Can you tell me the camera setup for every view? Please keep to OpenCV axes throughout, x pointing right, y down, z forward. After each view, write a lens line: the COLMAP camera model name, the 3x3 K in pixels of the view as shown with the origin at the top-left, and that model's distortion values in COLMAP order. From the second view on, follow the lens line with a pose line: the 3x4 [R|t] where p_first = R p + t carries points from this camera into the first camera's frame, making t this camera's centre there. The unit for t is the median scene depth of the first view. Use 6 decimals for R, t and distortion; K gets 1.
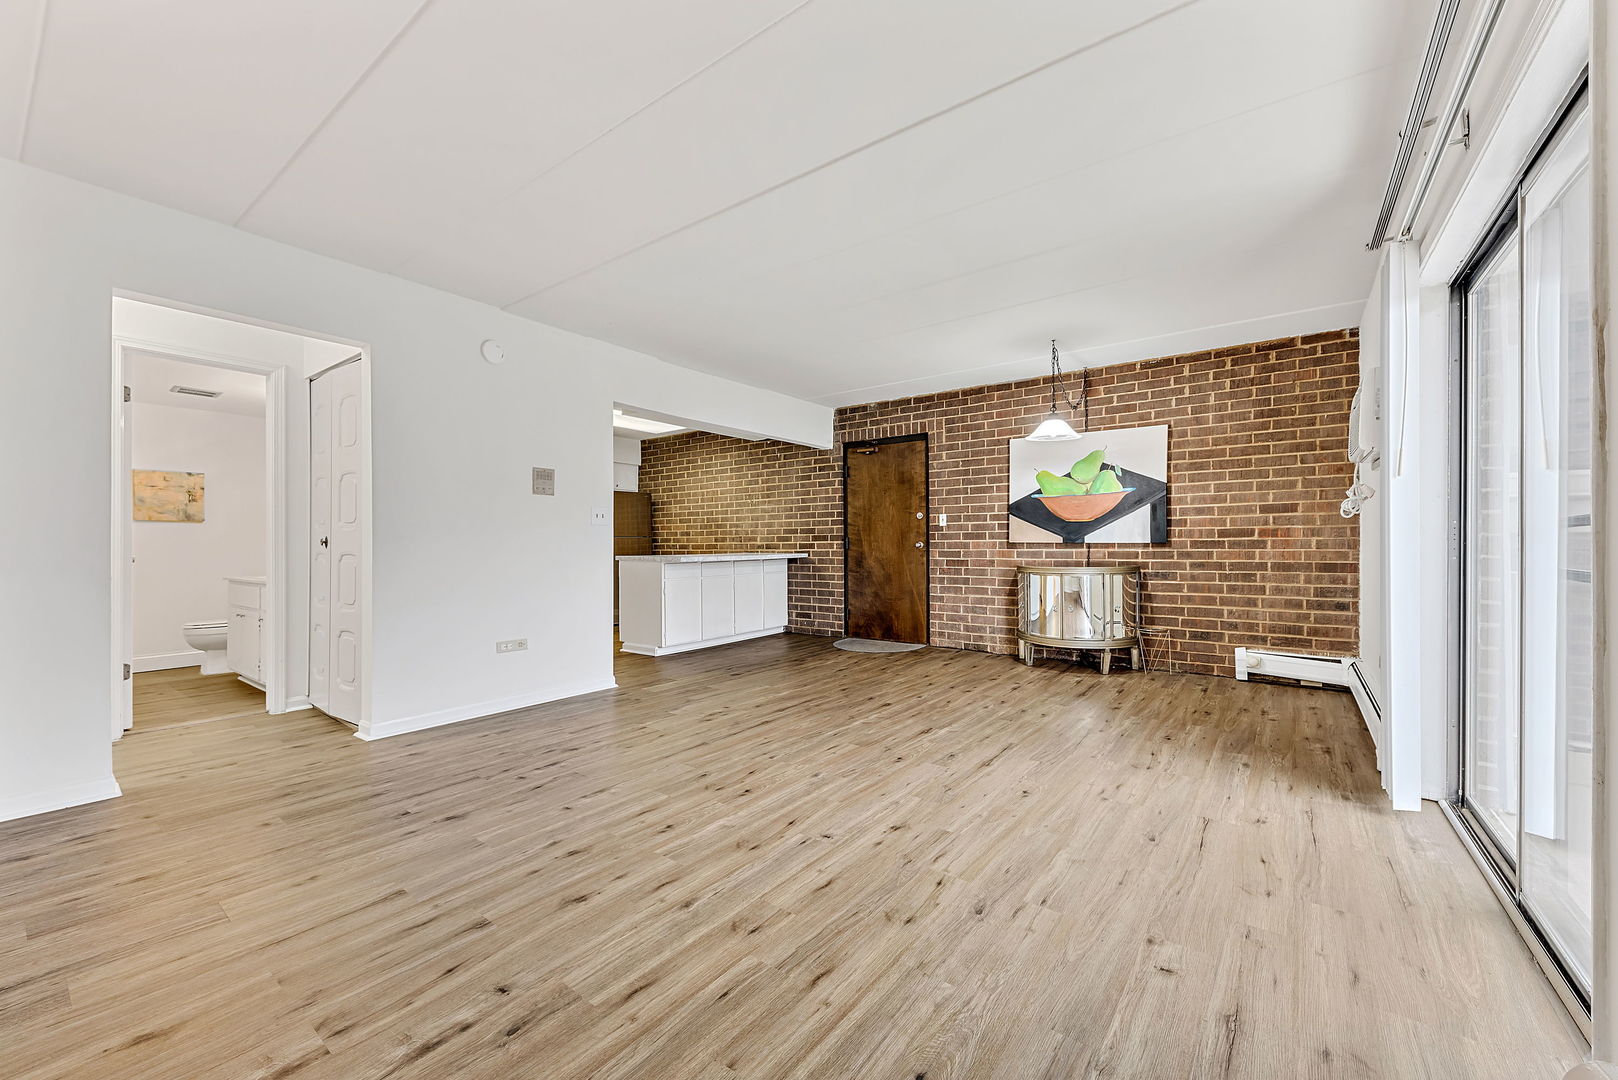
lens RADIAL K [[646.1, 0, 805.7], [0, 646.1, 549.0], [0, 0, 1]] dist [0.013187, -0.006848]
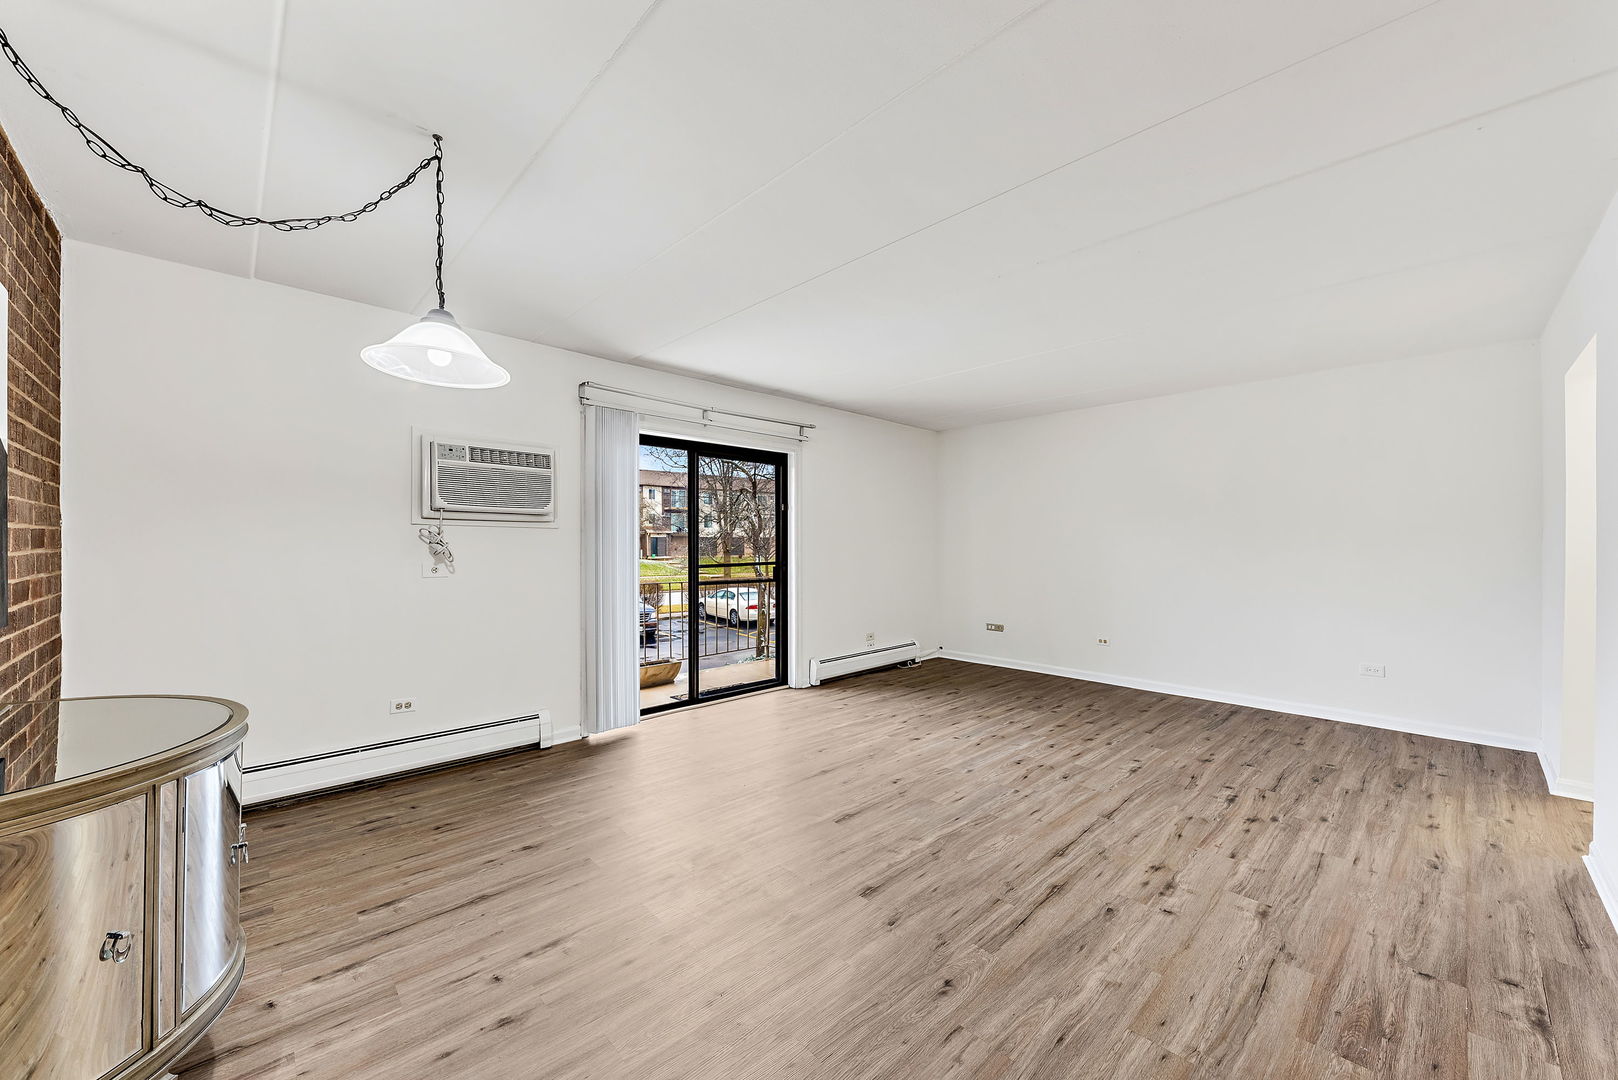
lens RADIAL K [[591.7, 0, 809.0], [0, 591.7, 540.0], [0, 0, 1]] dist [-0.000057, -0.000093]
pose [[-0.985659, 0.003165, 0.168717, 0.130860], [0.003088, 0.999995, -0.000720, -0.098942], [-0.168719, -0.000189, -0.985664, 2.239868]]
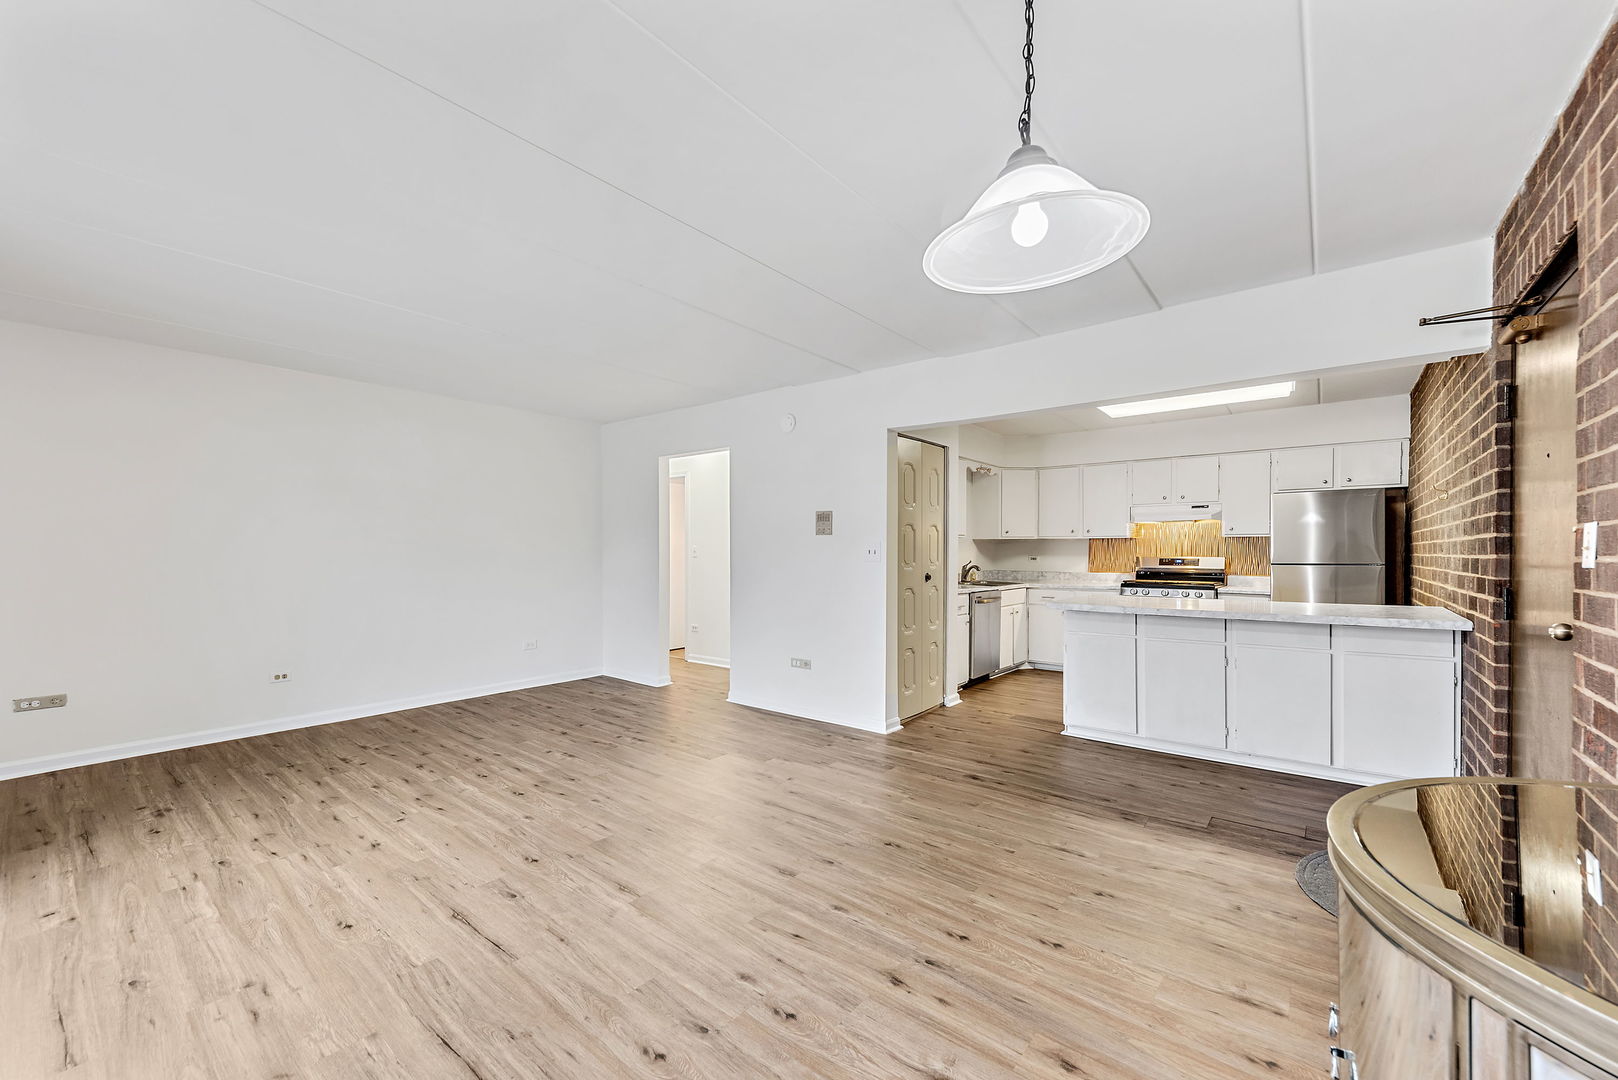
lens RADIAL K [[646.1, 0, 805.7], [0, 646.1, 549.0], [0, 0, 1]] dist [0.013187, -0.006848]
pose [[-0.046957, 0.002228, -0.998894, 1.072573], [-0.003498, 0.999991, 0.002395, -0.091968], [0.998891, 0.003607, -0.046949, 1.541133]]
